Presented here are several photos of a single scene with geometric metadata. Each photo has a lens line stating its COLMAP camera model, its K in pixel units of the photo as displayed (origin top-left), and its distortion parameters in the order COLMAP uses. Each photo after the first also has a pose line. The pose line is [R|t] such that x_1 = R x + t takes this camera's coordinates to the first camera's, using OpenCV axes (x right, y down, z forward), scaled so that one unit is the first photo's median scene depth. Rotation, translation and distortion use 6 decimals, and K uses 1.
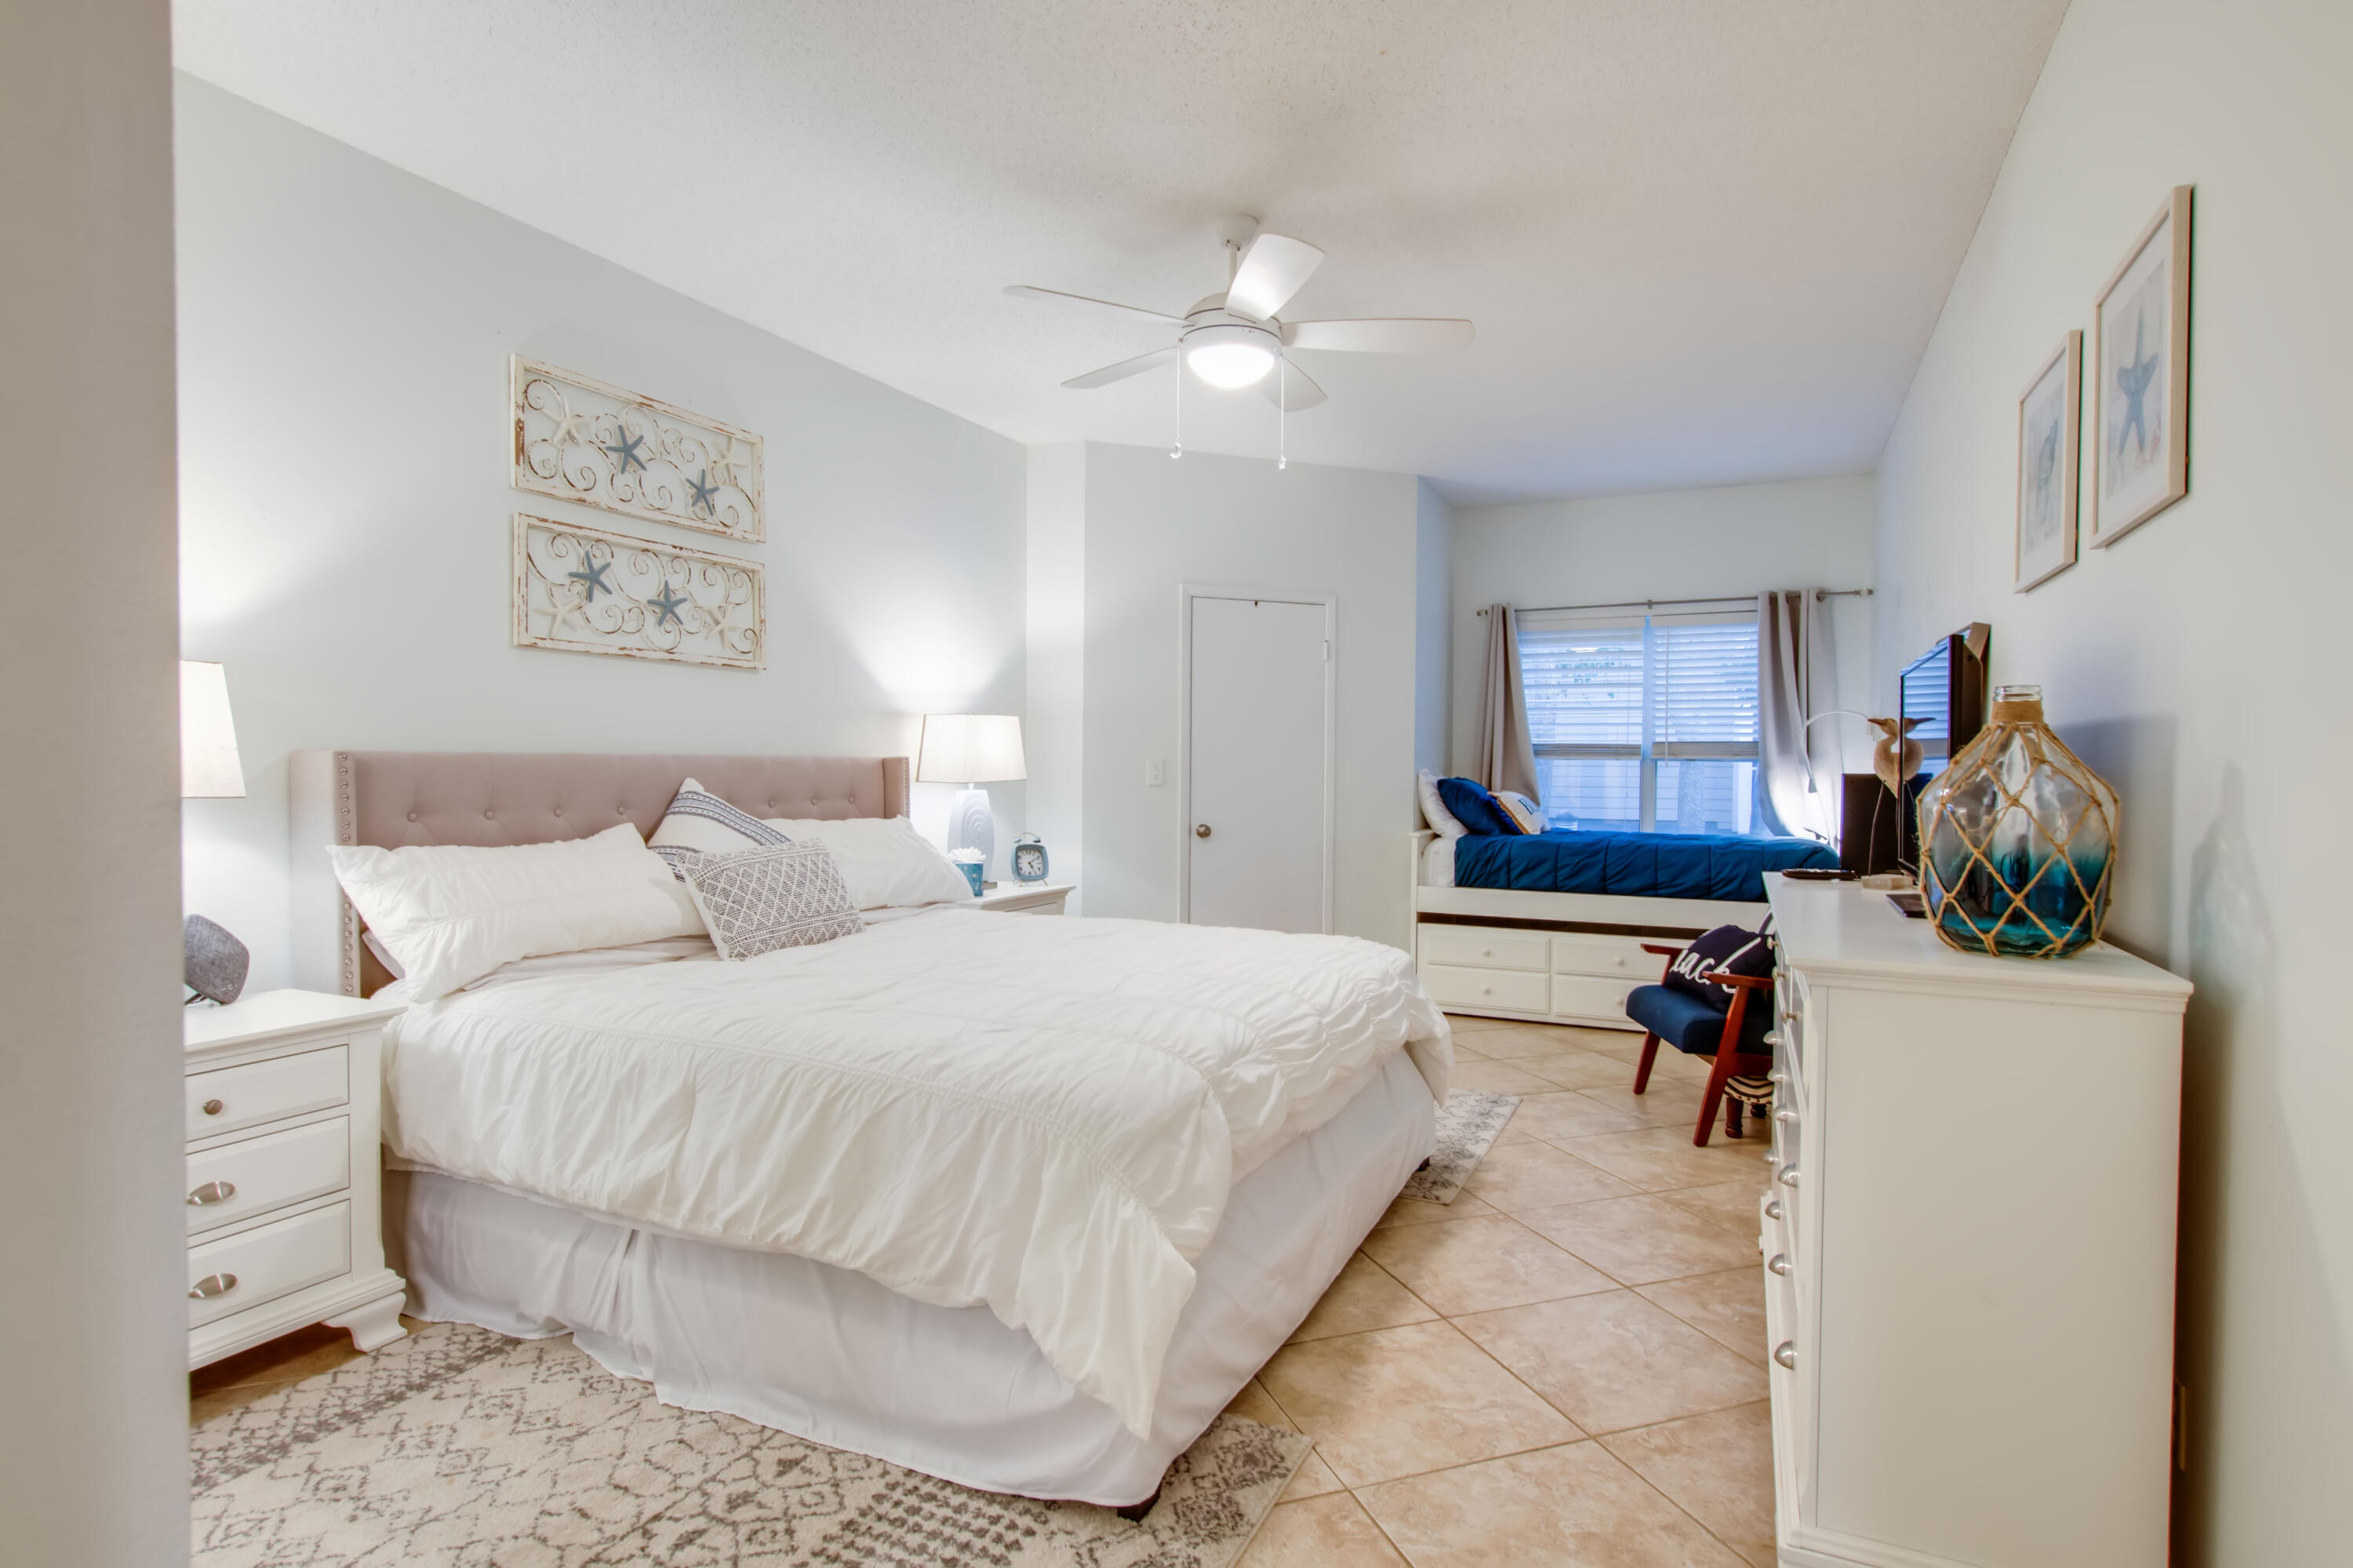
lens RADIAL K [[1074.3, 0, 1174.3], [0, 1074.3, 795.2], [0, 0, 1]] dist [-0.011558, 0.001971]
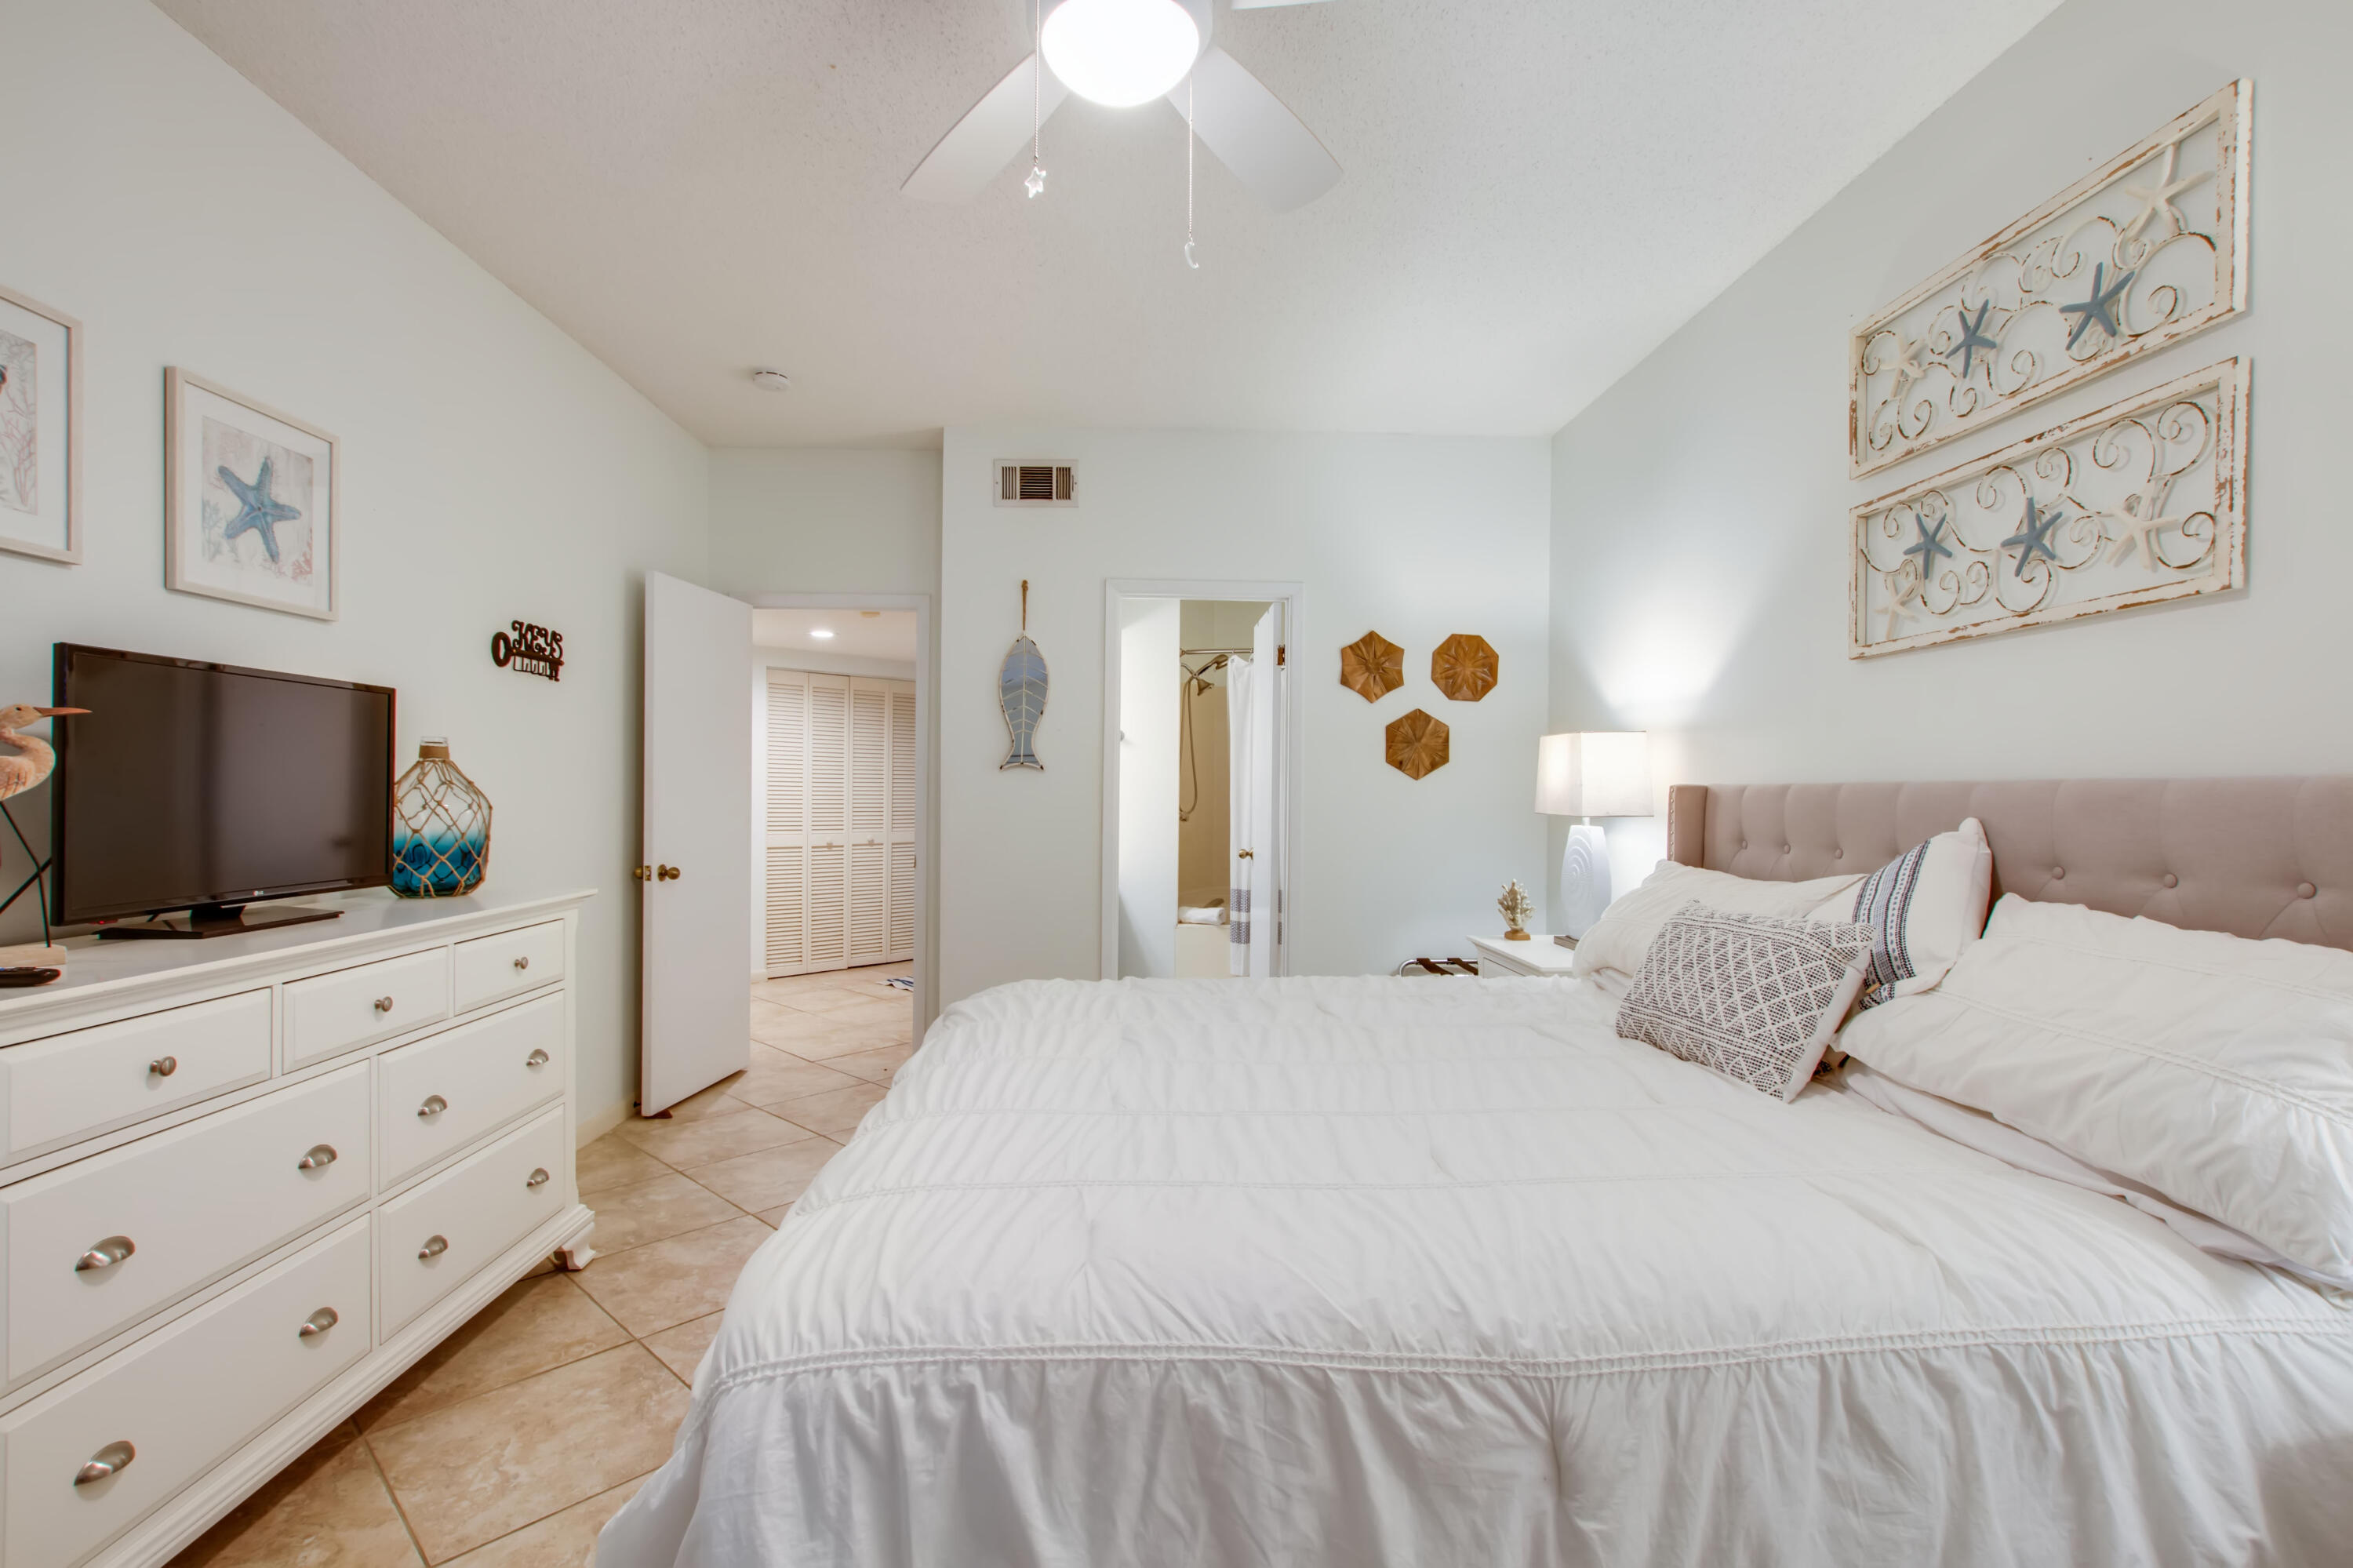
lens RADIAL K [[1074.3, 0, 1174.3], [0, 1074.3, 795.2], [0, 0, 1]] dist [-0.011558, 0.001971]
pose [[-0.876759, -0.010544, -0.480814, 0.268641], [-0.025658, 0.999361, 0.024871, -0.034846], [0.480245, 0.034142, -0.876470, 1.403044]]
